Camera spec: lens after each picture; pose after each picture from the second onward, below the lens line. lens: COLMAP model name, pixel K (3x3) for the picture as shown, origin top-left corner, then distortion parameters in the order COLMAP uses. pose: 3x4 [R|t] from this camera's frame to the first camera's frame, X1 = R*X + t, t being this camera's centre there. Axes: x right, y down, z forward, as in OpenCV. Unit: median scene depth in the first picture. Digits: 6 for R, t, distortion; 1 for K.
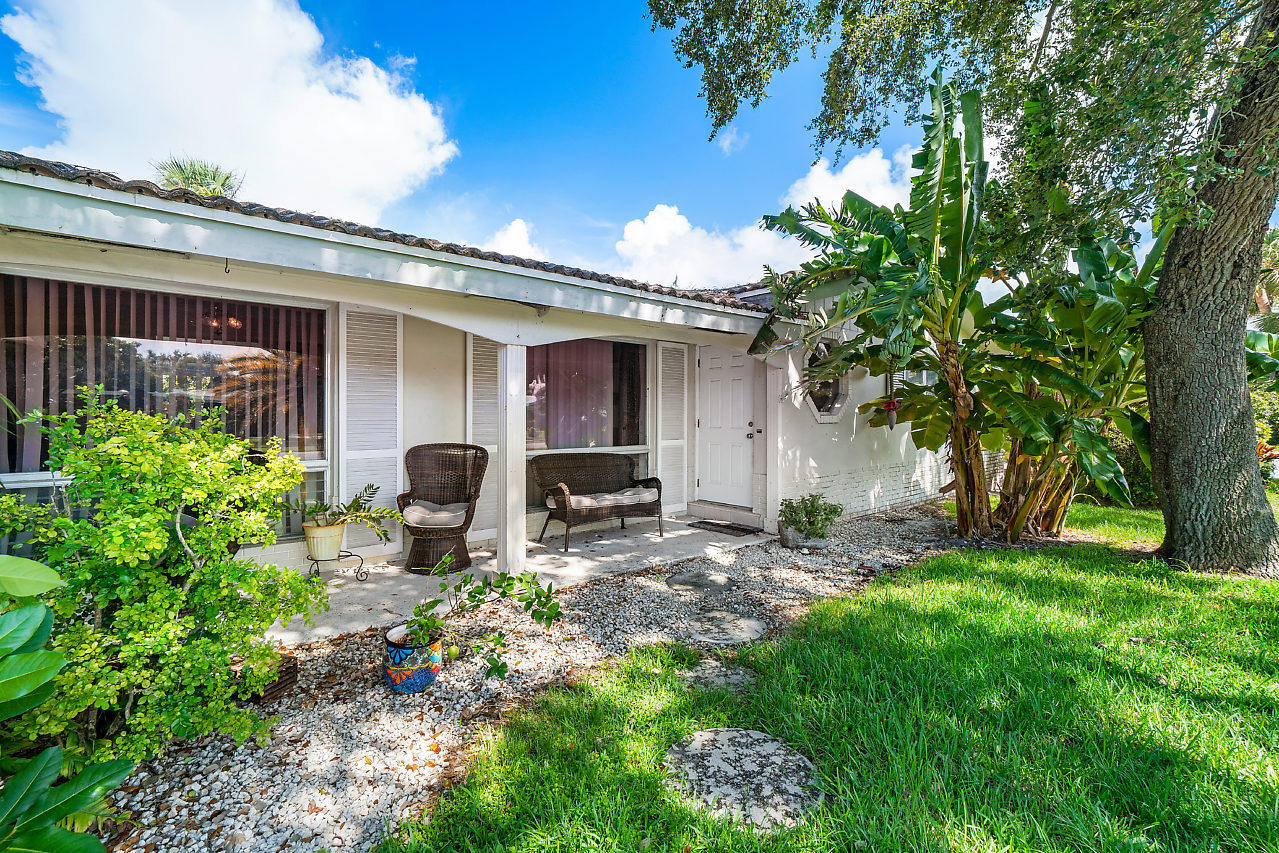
lens RADIAL K [[563.8, 0, 635.7], [0, 563.8, 418.5], [0, 0, 1]] dist [-0.001658, -0.000070]
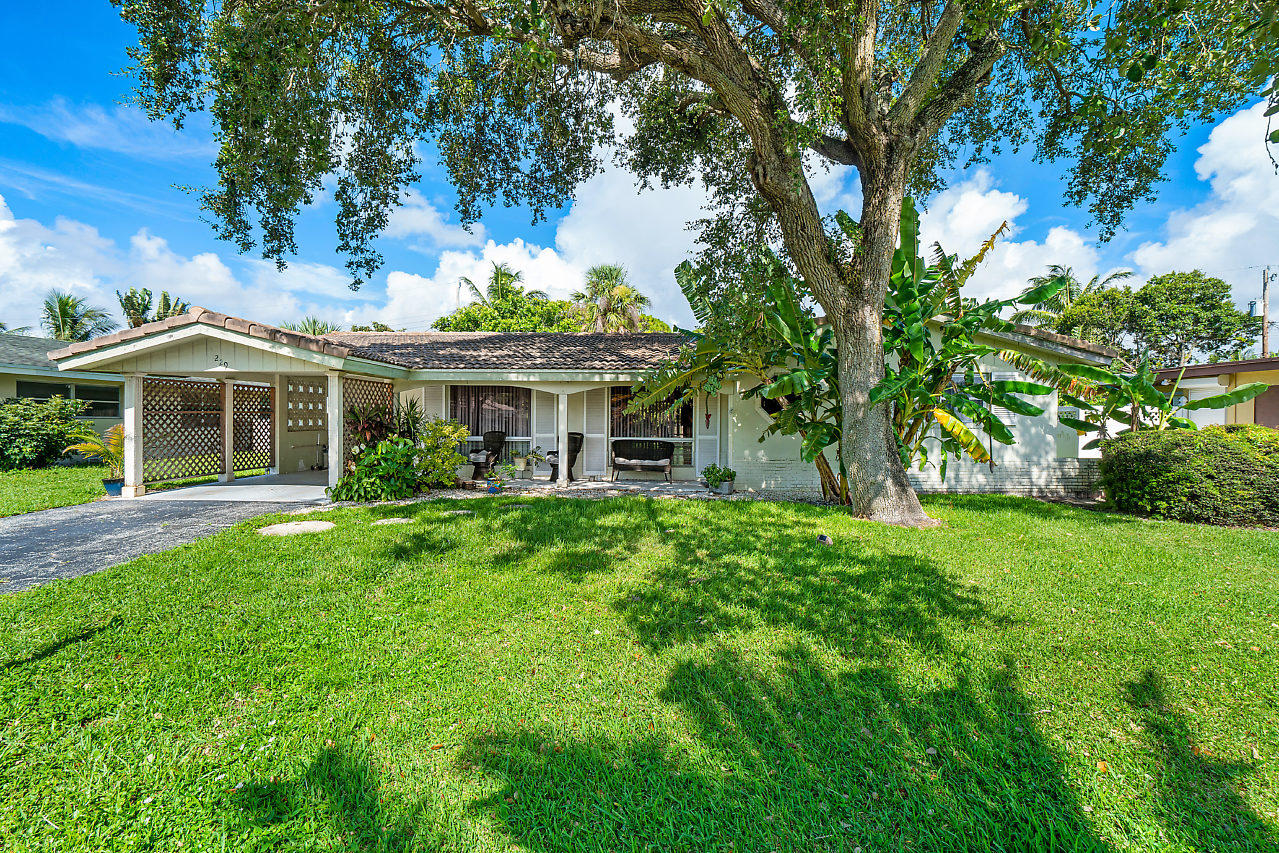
lens RADIAL K [[563.8, 0, 635.7], [0, 563.8, 418.5], [0, 0, 1]] dist [-0.001658, -0.000070]
pose [[0.737775, 0.002131, -0.675044, 1.251847], [-0.006367, 0.999973, -0.003801, -0.007823], [0.675017, 0.007103, 0.737768, -0.505590]]
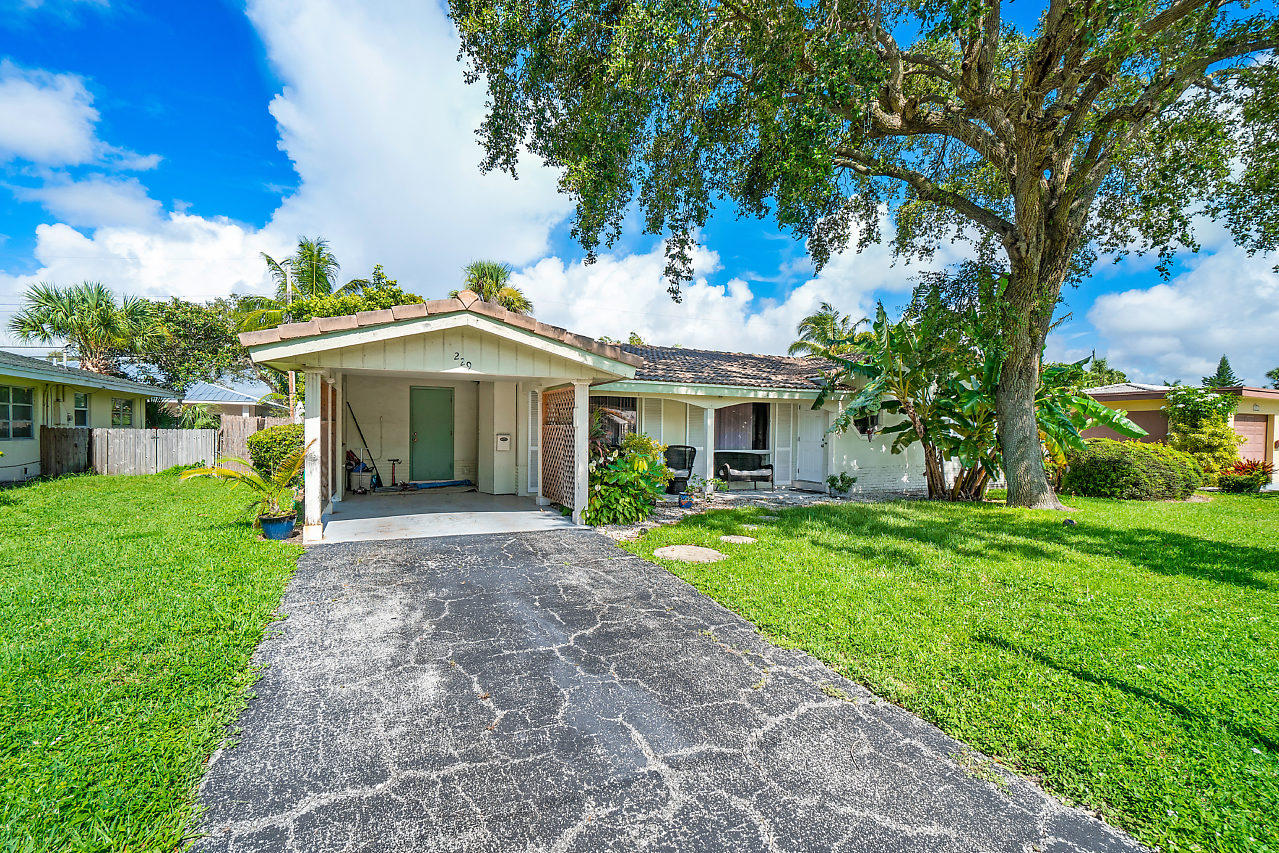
lens RADIAL K [[563.8, 0, 635.7], [0, 563.8, 418.5], [0, 0, 1]] dist [-0.001658, -0.000070]
pose [[0.959019, 0.002454, -0.283331, 0.146602], [-0.010005, 0.999632, -0.025205, -0.008678], [0.283165, 0.027007, 0.958691, -1.171089]]
